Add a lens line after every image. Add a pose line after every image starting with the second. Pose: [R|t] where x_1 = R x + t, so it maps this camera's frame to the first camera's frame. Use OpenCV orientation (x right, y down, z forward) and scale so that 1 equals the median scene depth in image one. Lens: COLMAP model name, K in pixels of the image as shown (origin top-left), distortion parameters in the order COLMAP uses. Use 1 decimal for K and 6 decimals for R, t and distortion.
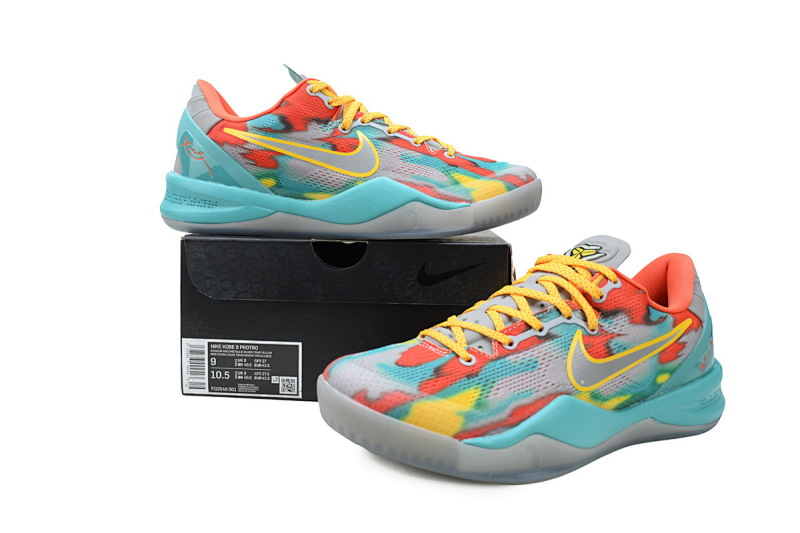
lens RADIAL K [[654.9, 0, 397.4], [0, 654.9, 265.3], [0, 0, 1]] dist [0.014430, 0.006586]
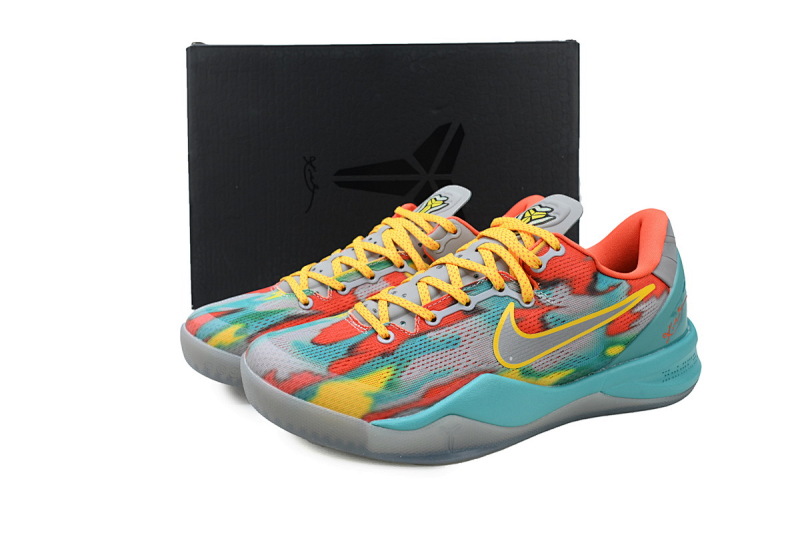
lens RADIAL K [[654.9, 0, 400.8], [0, 654.9, 264.9], [0, 0, 1]] dist [0.014430, 0.006586]
pose [[0.991270, -0.016957, -0.130756, 0.248846], [0.030362, 0.994401, 0.101215, -0.056153], [0.128308, -0.104301, 0.986234, 0.063438]]
